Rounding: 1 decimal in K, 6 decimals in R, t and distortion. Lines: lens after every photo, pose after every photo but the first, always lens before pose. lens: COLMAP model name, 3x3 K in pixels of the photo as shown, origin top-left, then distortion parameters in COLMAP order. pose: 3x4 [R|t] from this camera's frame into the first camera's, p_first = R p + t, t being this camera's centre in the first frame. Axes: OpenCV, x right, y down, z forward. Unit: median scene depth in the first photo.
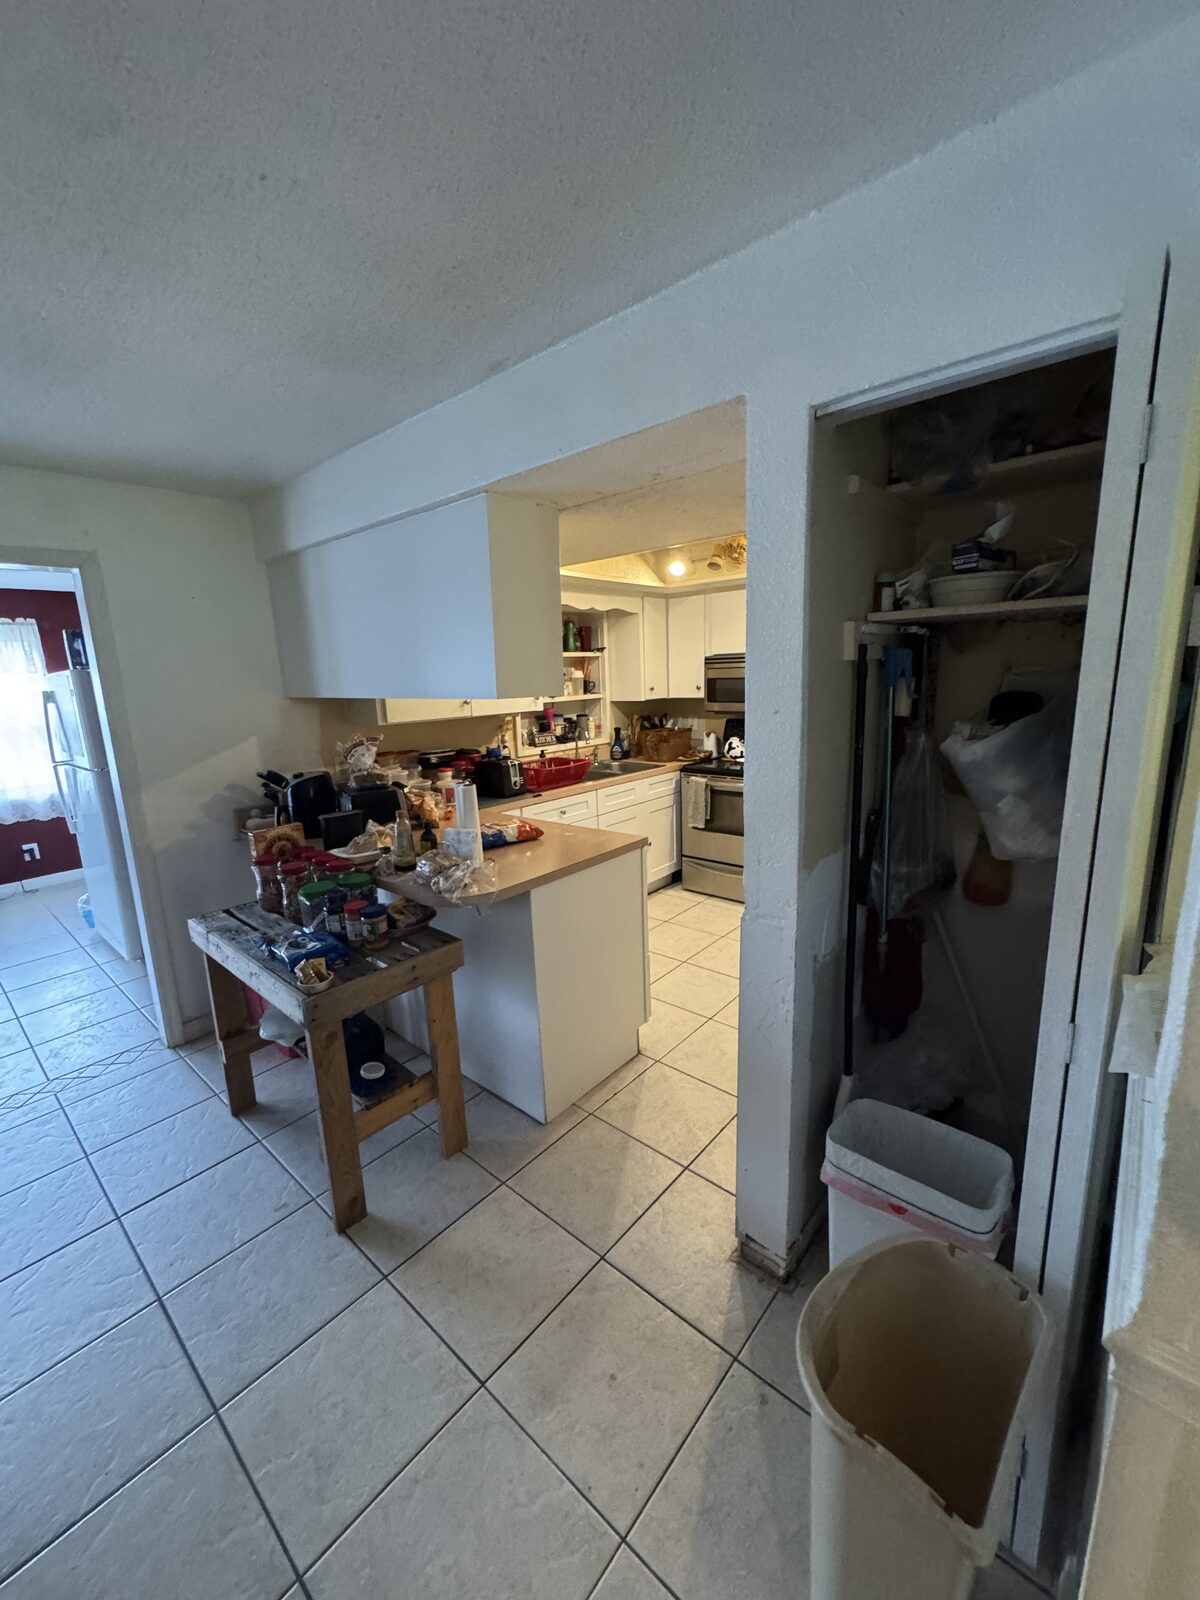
lens RADIAL K [[640.6, 0, 600.5], [0, 640.6, 800.3], [0, 0, 1]] dist [-0.001419, 0.000546]
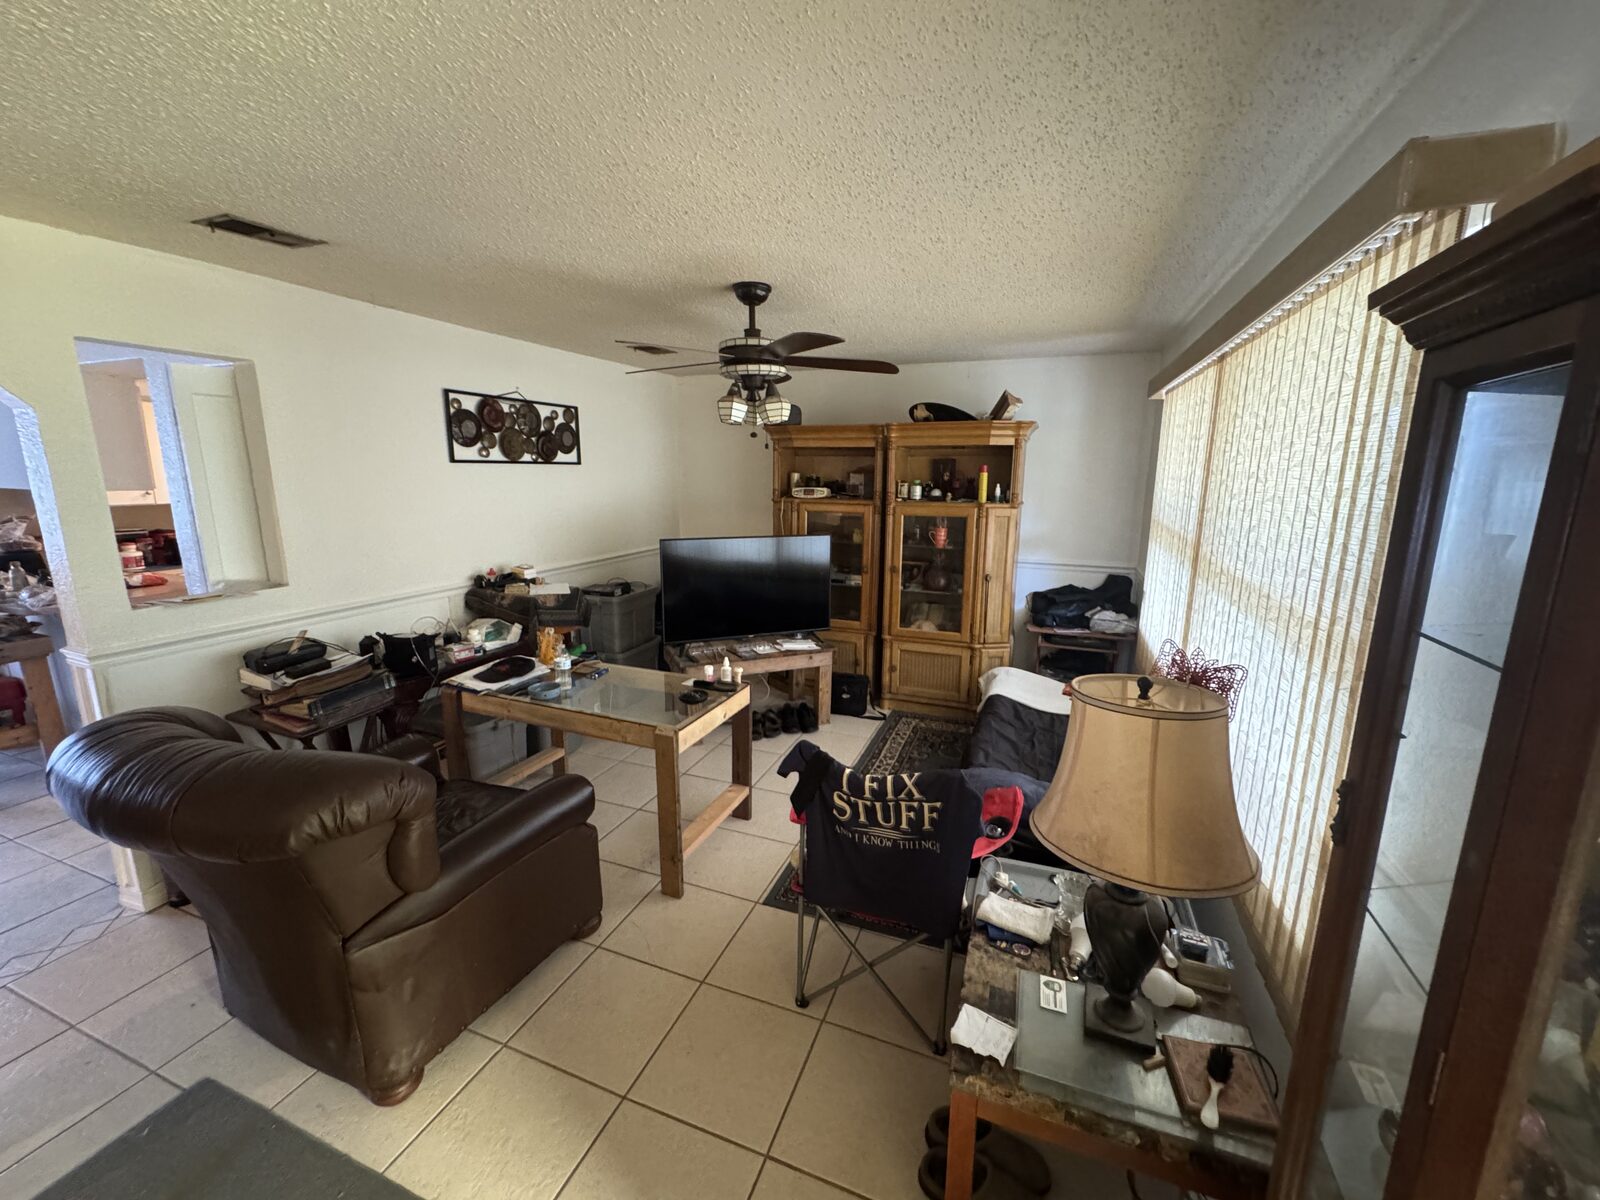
lens RADIAL K [[640.6, 0, 801.2], [0, 640.6, 598.3], [0, 0, 1]] dist [-0.001419, 0.000546]
pose [[0.939926, -0.031397, 0.339932, 0.505391], [0.032755, 0.999462, 0.001745, 0.088478], [-0.339804, 0.009494, 0.940448, -0.584334]]
